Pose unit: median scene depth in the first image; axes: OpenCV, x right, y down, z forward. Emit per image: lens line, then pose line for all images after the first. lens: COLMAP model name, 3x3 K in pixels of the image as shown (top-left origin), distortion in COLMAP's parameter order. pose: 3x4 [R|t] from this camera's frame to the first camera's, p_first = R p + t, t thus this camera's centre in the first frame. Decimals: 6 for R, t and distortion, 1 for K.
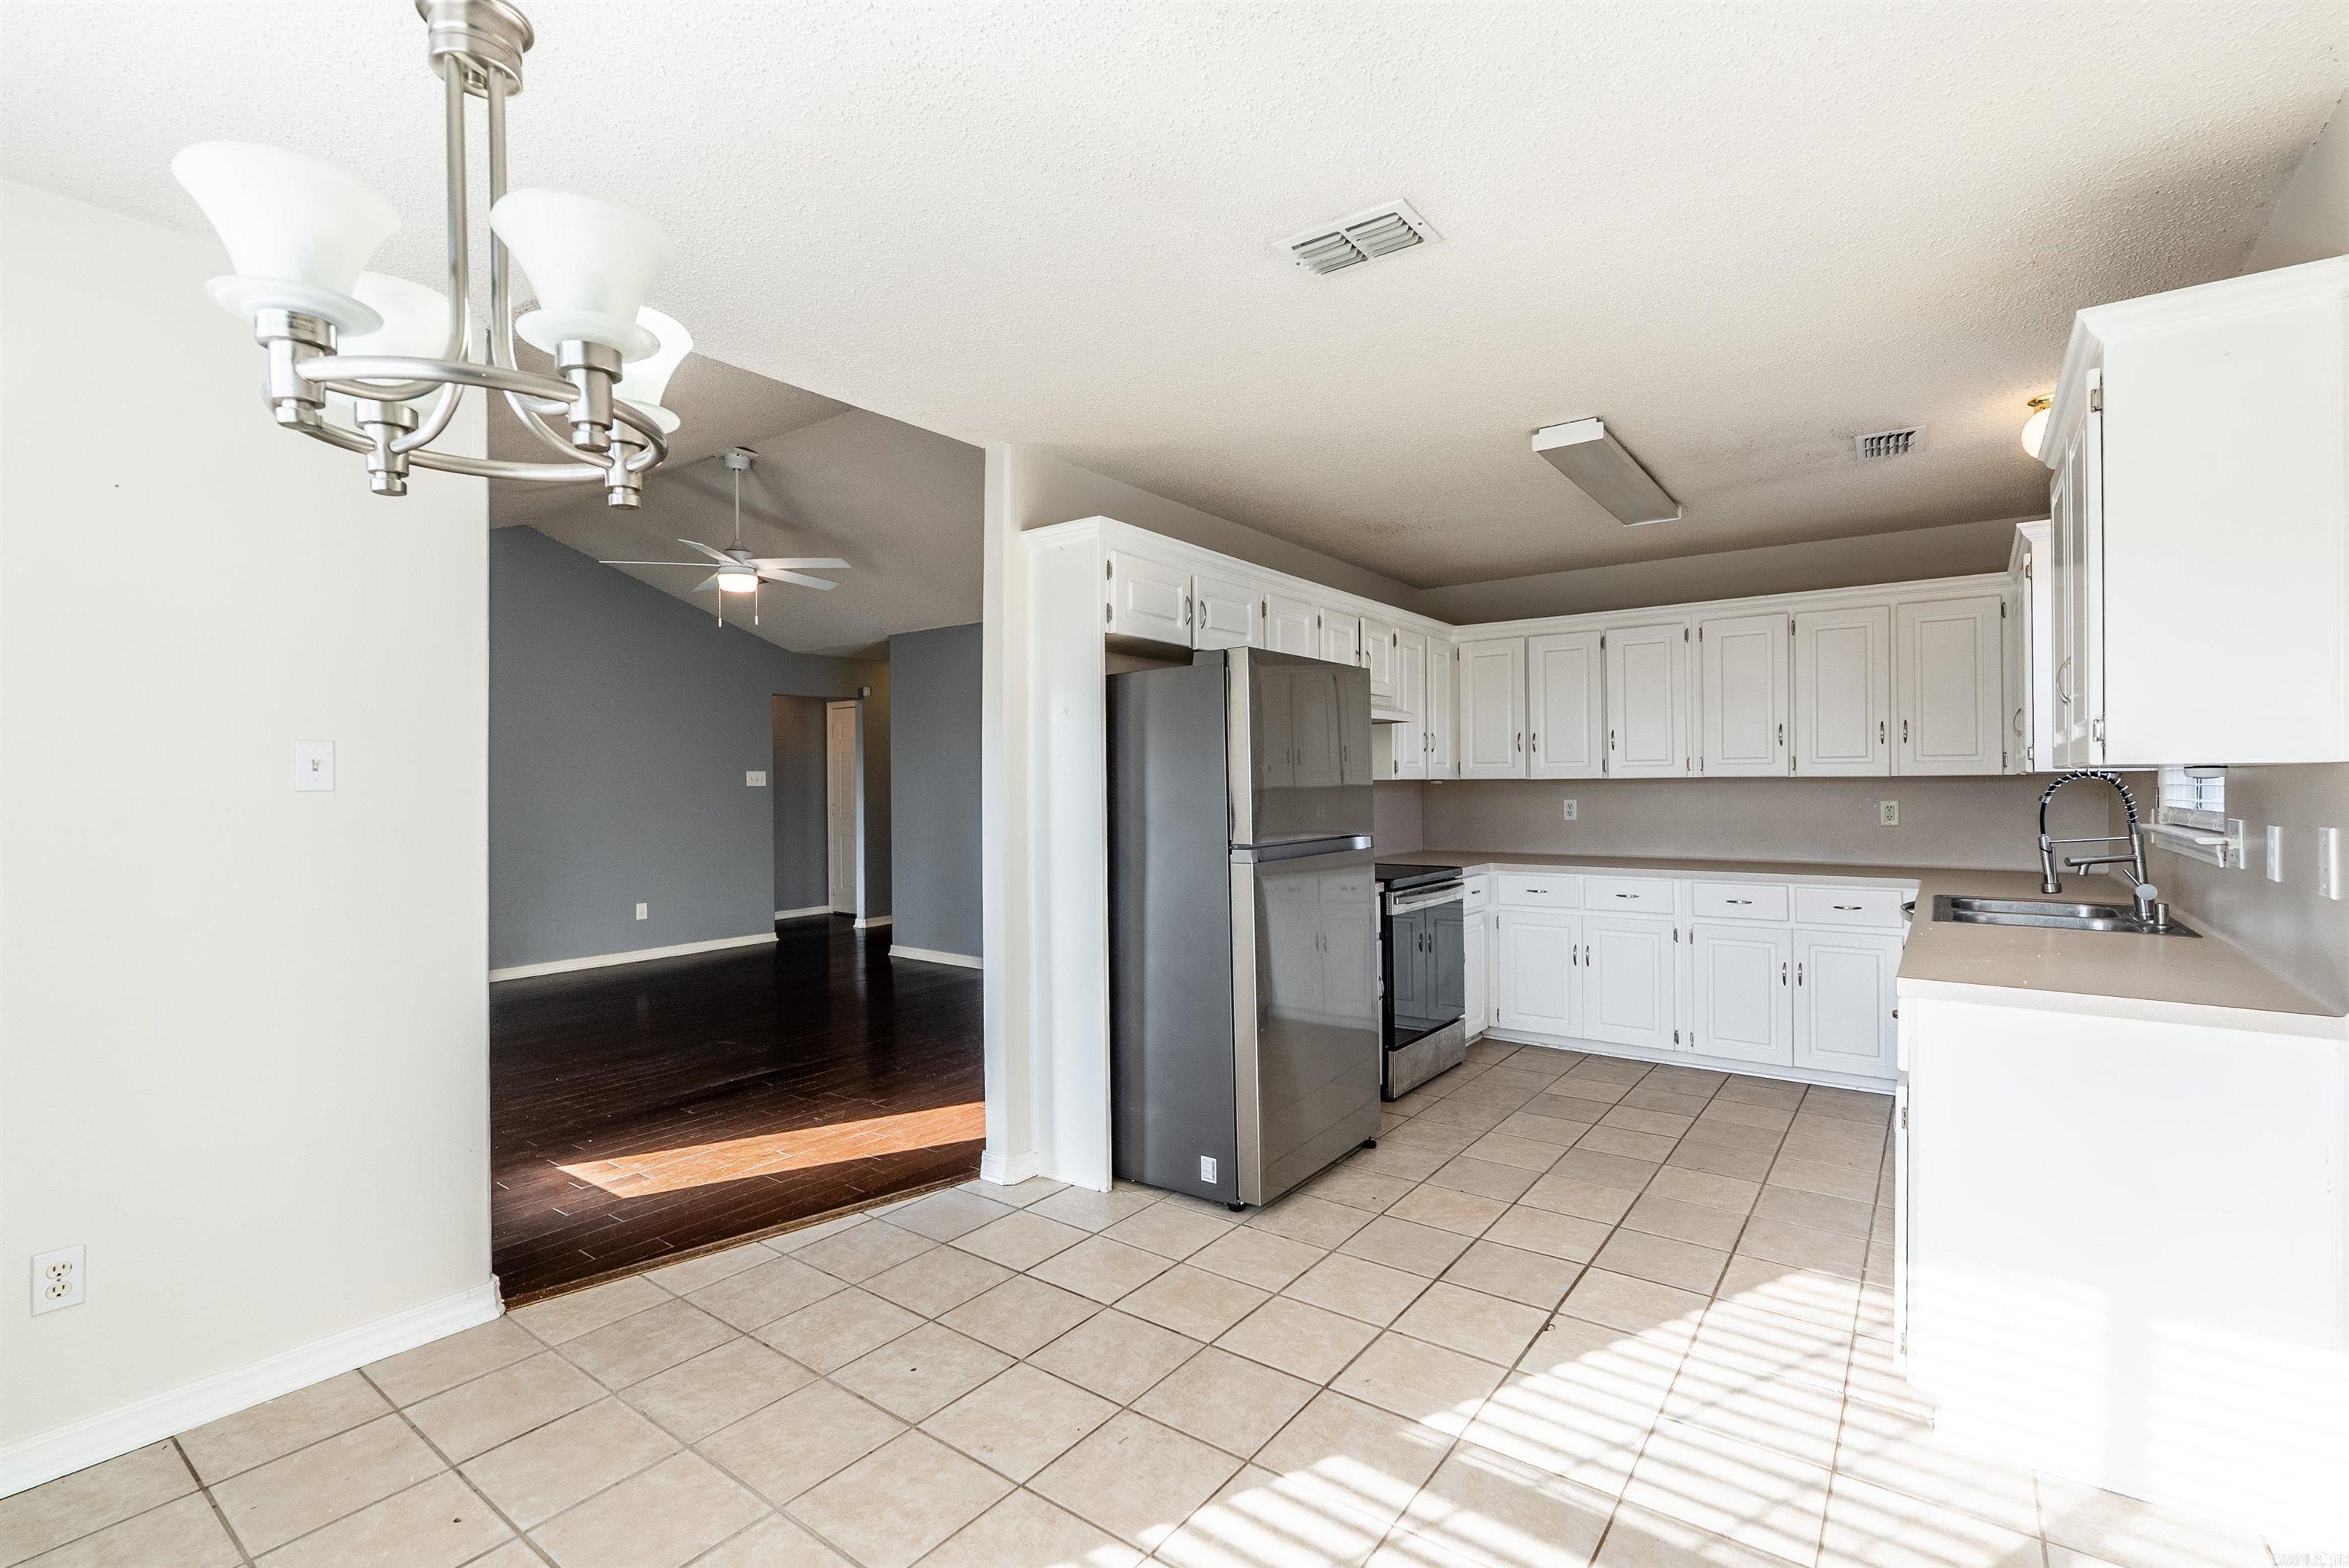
lens RADIAL K [[1042.3, 0, 1180.4], [0, 1042.3, 784.6], [0, 0, 1]] dist [-0.004066, 0.001053]
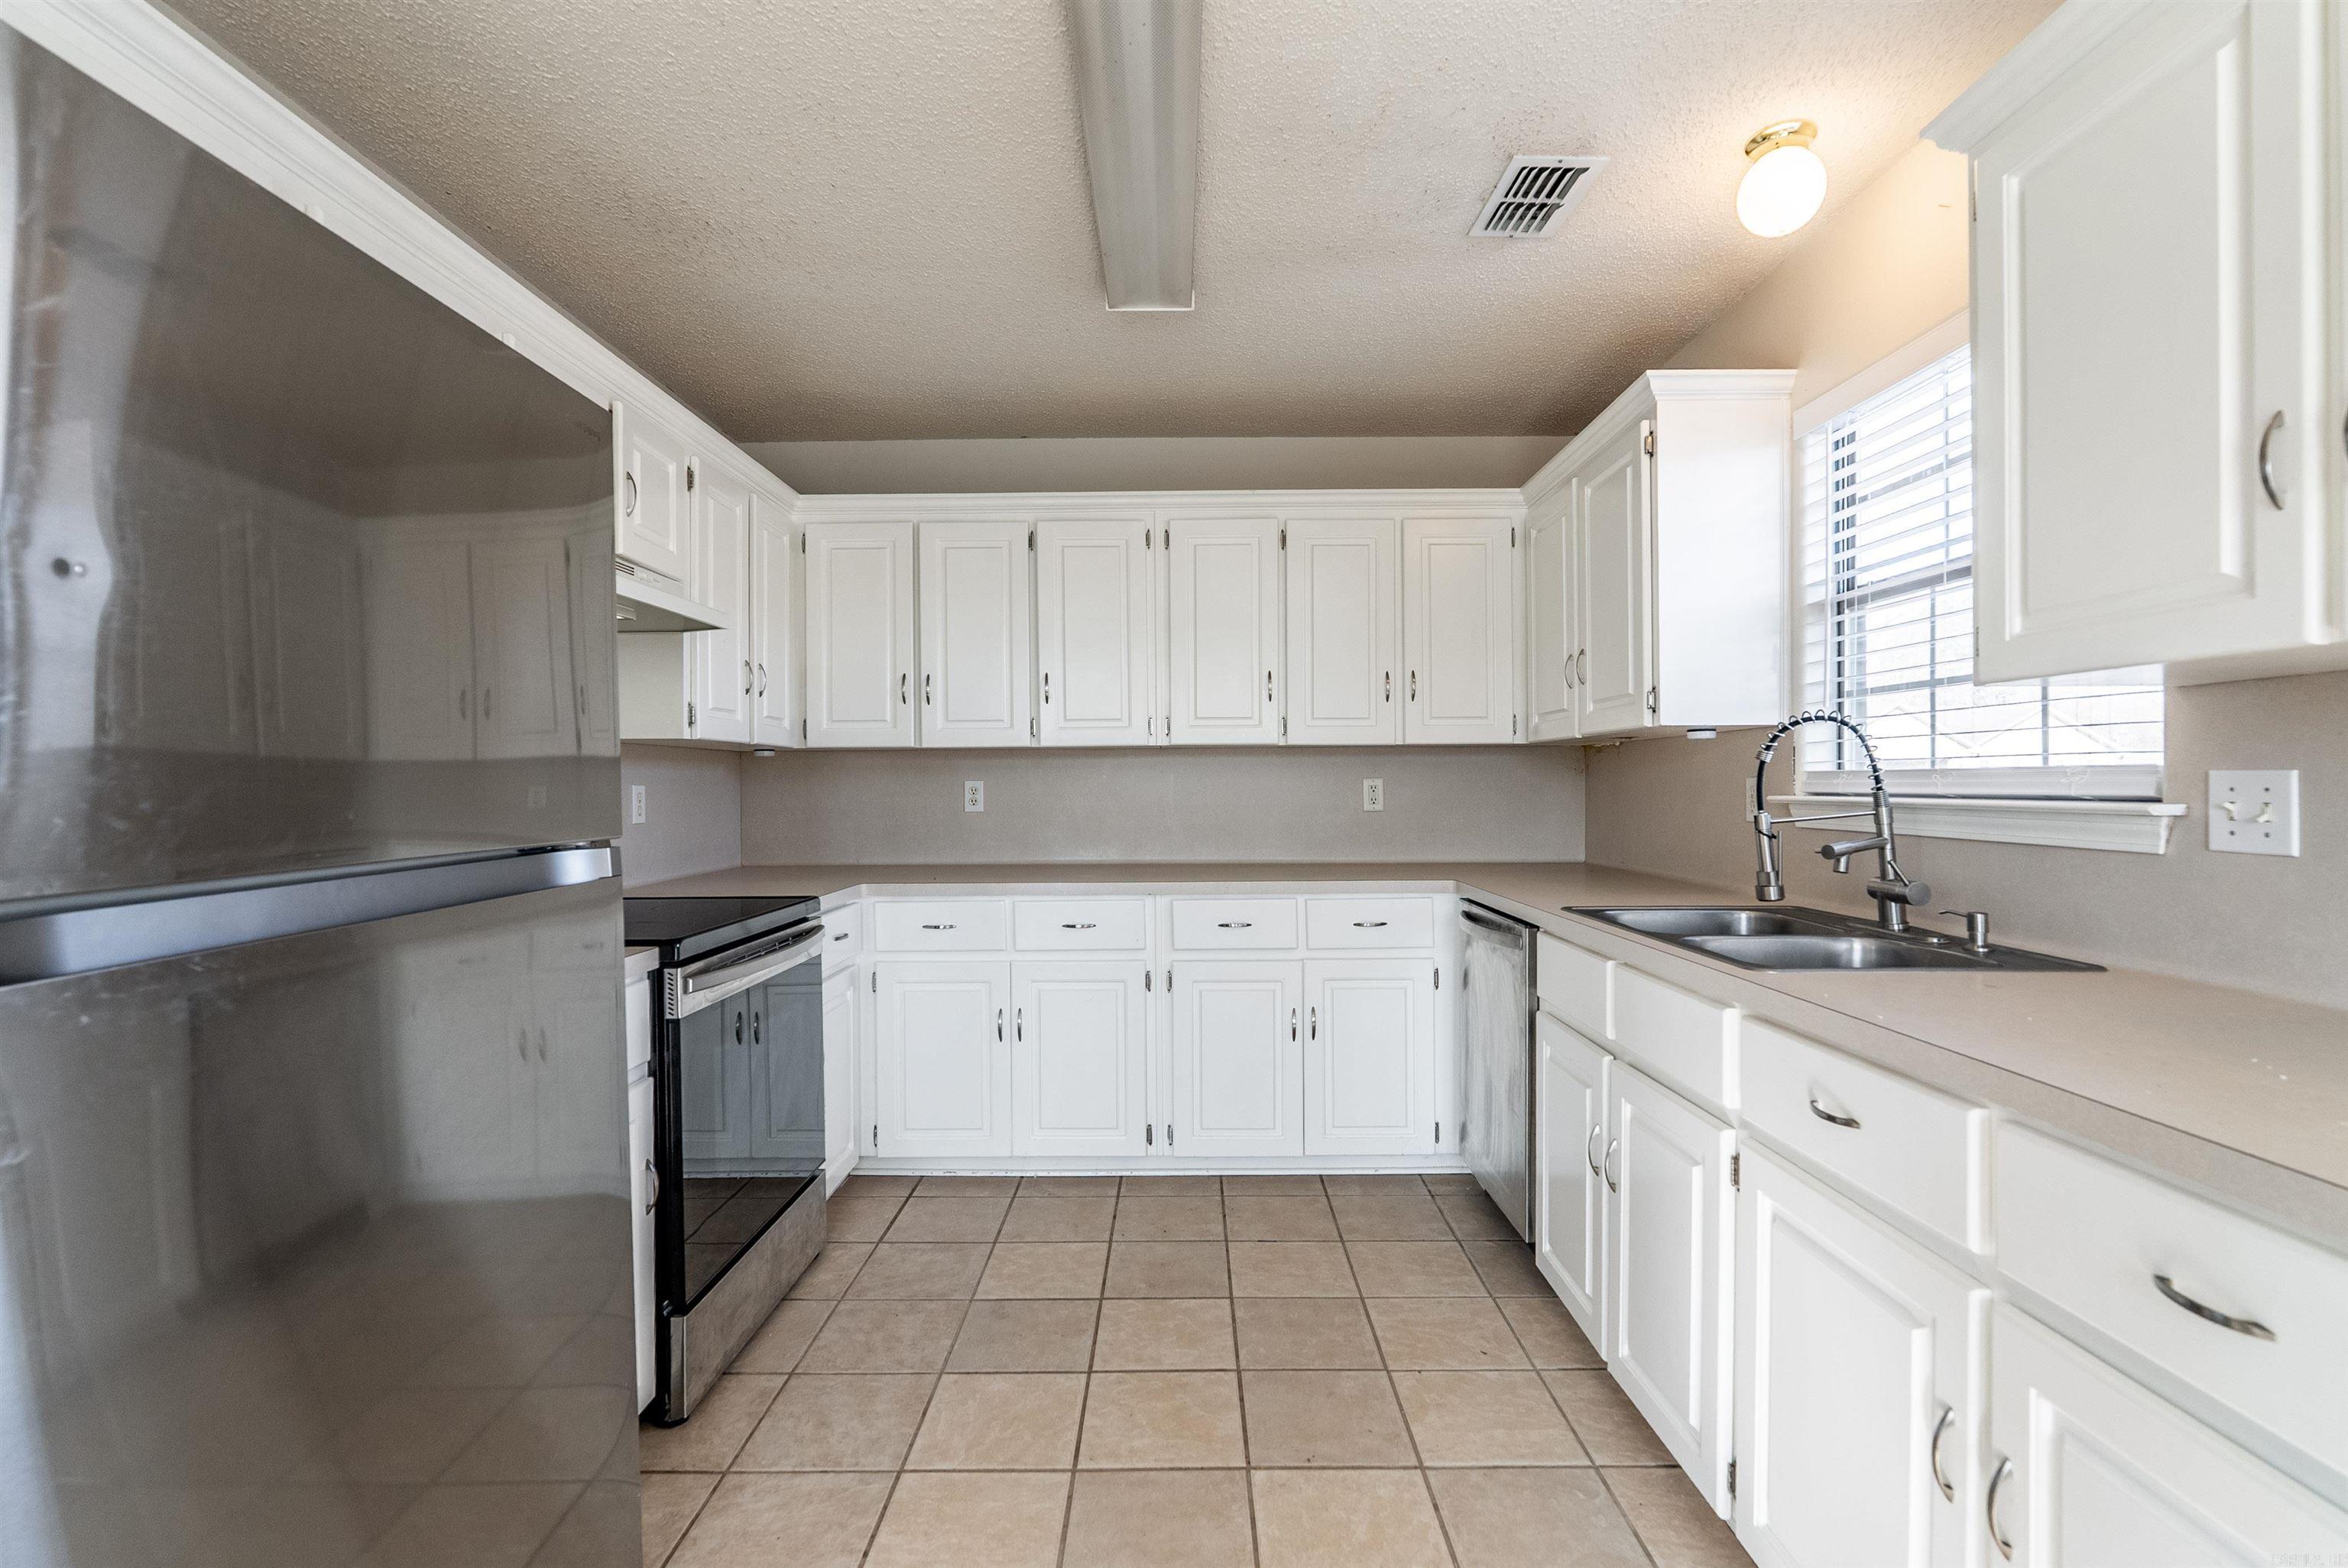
lens RADIAL K [[1041.8, 0, 1179.9], [0, 1041.8, 784.6], [0, 0, 1]] dist [-0.004066, 0.001053]
pose [[0.805133, 0.001856, 0.593091, 0.099676], [-0.000051, 0.999995, -0.003060, 0.022218], [-0.593094, 0.002433, 0.805130, 0.456814]]
